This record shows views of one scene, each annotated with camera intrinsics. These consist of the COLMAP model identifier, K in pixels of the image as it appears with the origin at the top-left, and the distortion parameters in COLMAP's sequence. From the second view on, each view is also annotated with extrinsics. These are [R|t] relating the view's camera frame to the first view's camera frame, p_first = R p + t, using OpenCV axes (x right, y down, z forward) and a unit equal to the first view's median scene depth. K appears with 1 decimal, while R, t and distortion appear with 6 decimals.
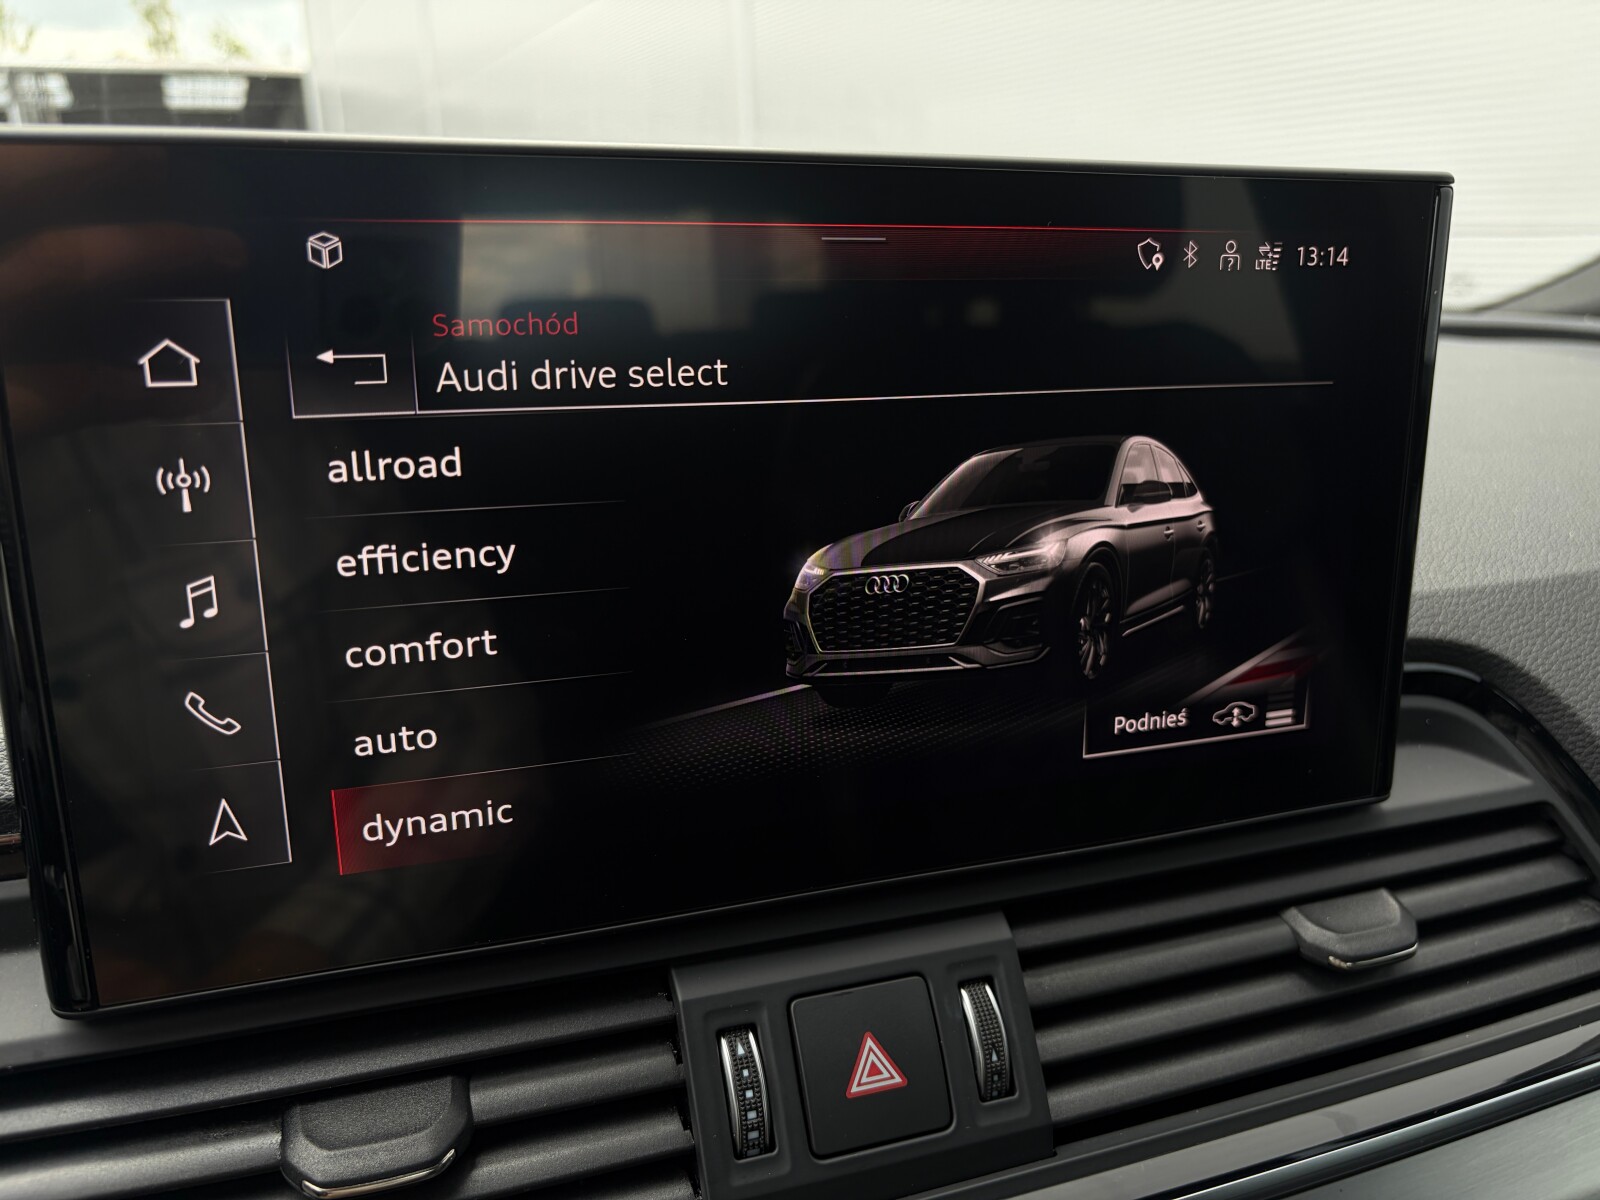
lens RADIAL K [[1212.8, 0, 794.8], [0, 1212.8, 609.2], [0, 0, 1]] dist [0.037929, -0.042225]
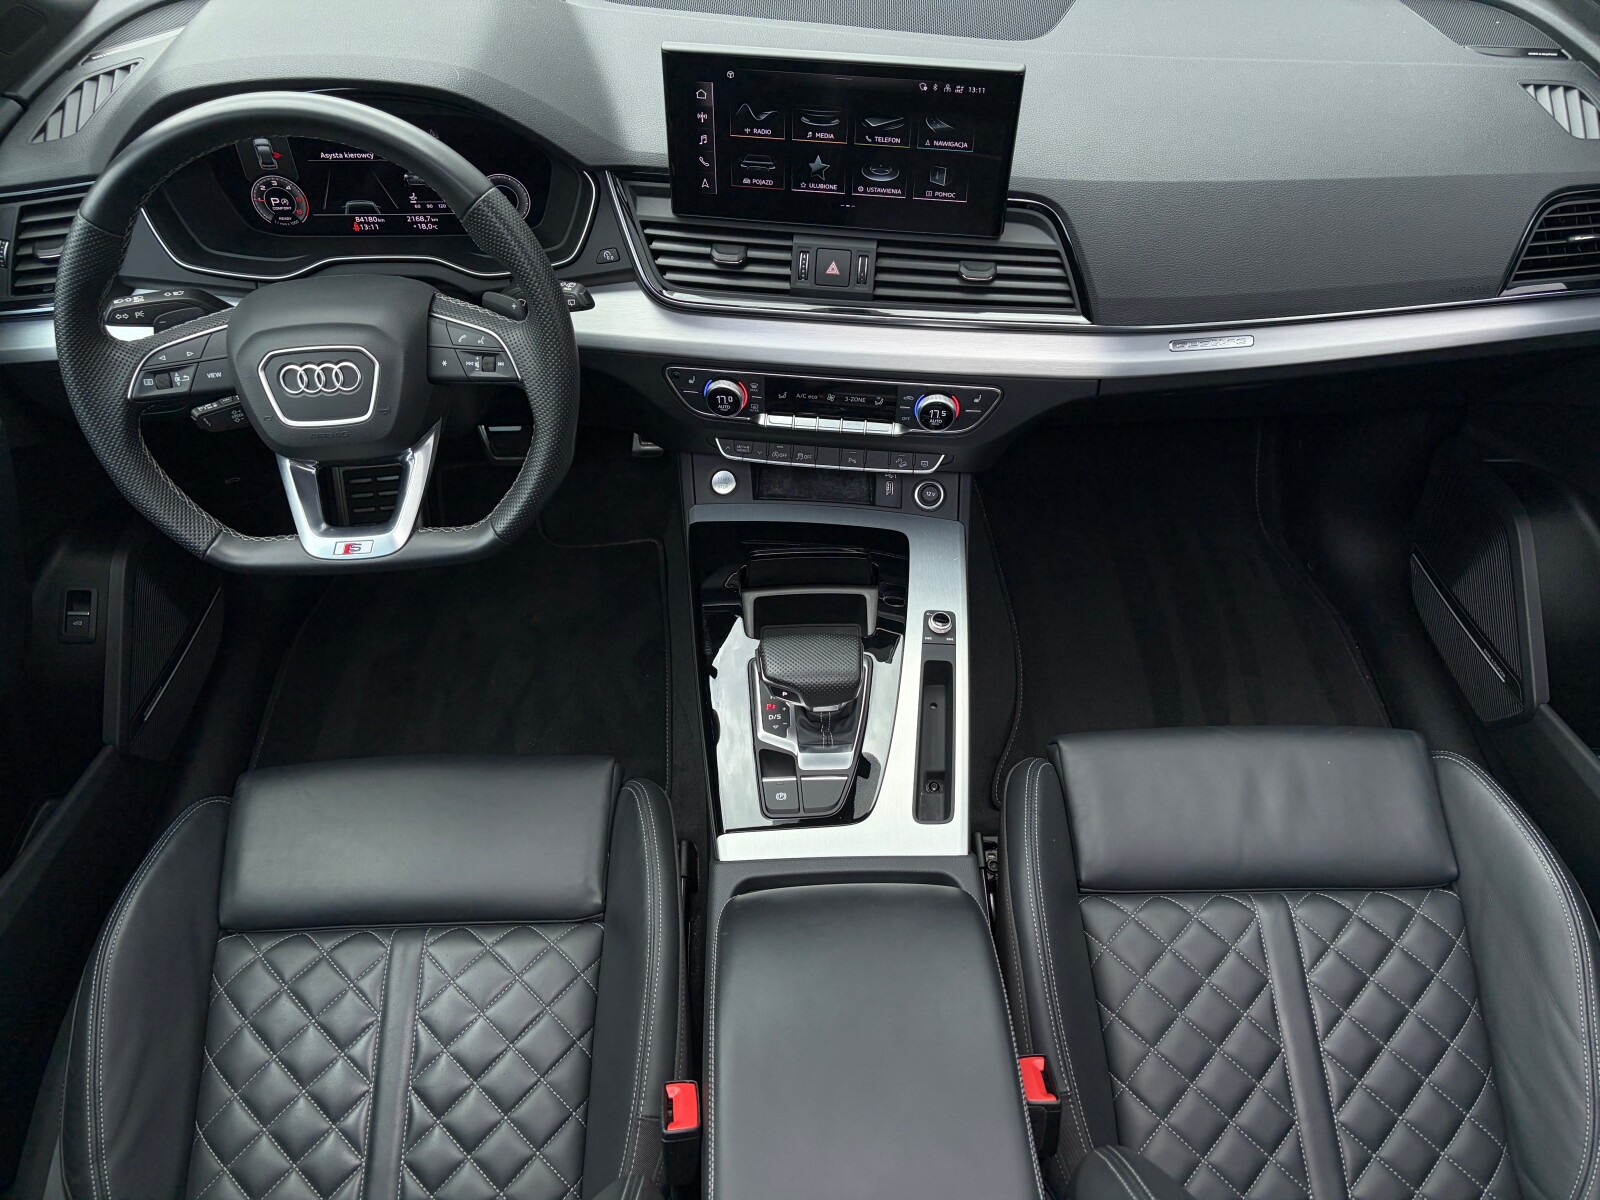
lens RADIAL K [[1212.8, 0, 803.8], [0, 1212.8, 602.5], [0, 0, 1]] dist [0.037929, -0.042225]
pose [[0.905209, 0.325056, -0.273744, 1.567399], [-0.123476, 0.817540, 0.562478, -1.098996], [0.406634, -0.475359, 0.780181, -3.048160]]
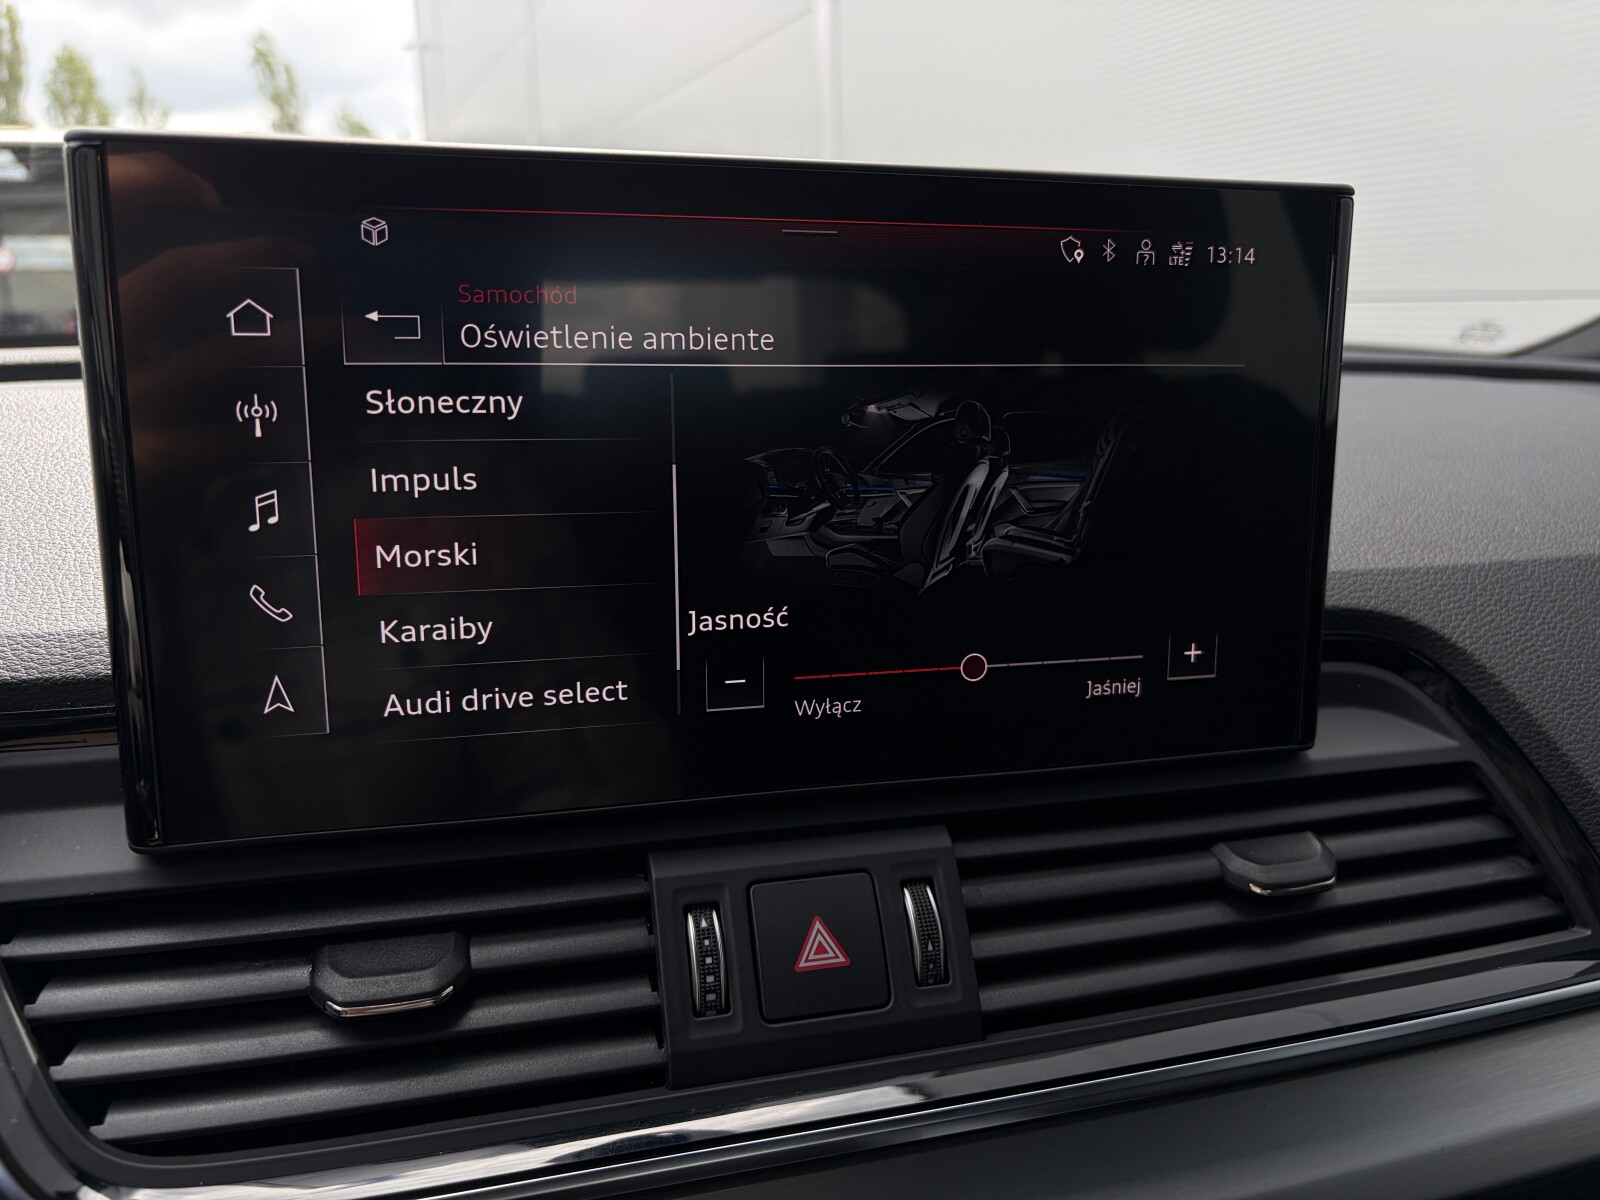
lens RADIAL K [[1212.8, 0, 795.9], [0, 1212.8, 600.3], [0, 0, 1]] dist [0.037929, -0.042225]
pose [[0.997638, 0.020340, -0.065613, 0.110500], [-0.024205, 0.997985, -0.058657, 0.118956], [0.064288, 0.060107, 0.996120, -0.160313]]
